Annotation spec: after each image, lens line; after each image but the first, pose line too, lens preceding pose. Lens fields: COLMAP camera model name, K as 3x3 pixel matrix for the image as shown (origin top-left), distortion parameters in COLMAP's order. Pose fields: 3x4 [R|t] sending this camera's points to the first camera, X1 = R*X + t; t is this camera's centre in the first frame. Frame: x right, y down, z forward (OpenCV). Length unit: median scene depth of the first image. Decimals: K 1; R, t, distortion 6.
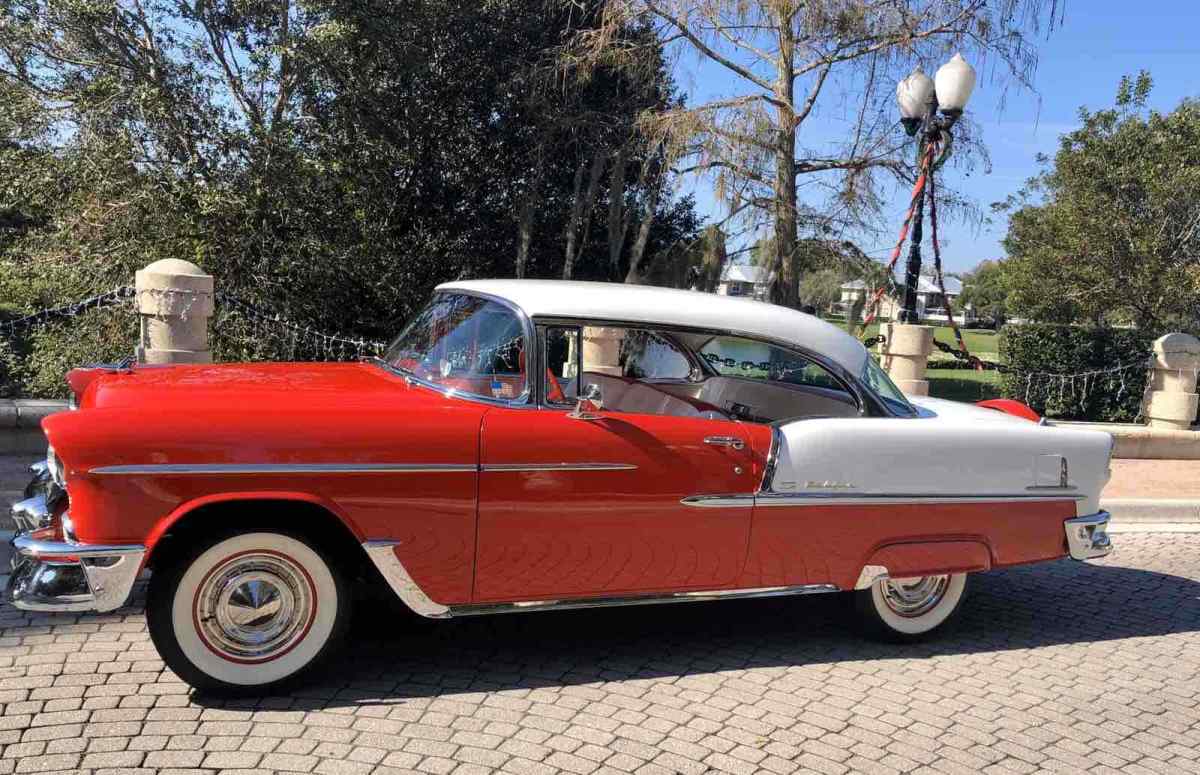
lens RADIAL K [[1083.1, 0, 602.6], [0, 1083.1, 382.3], [0, 0, 1]] dist [0.036051, -0.006330]
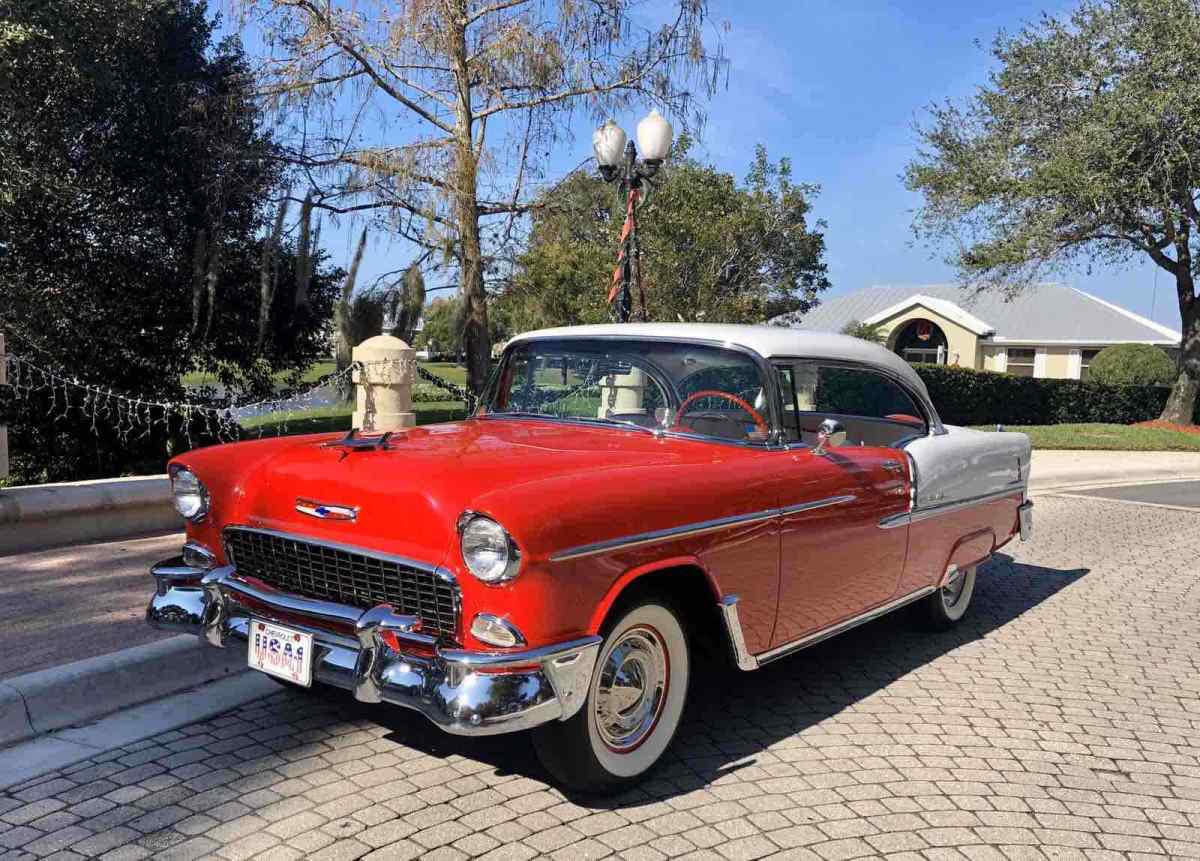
lens RADIAL K [[1069.8, 0, 557.1], [0, 1069.8, 436.2], [0, 0, 1]] dist [0.007128, 0.017433]
pose [[0.889560, -0.077582, 0.450183, -0.572705], [0.071092, 0.996977, 0.031335, -0.027993], [-0.451253, 0.004130, 0.892386, 0.172687]]
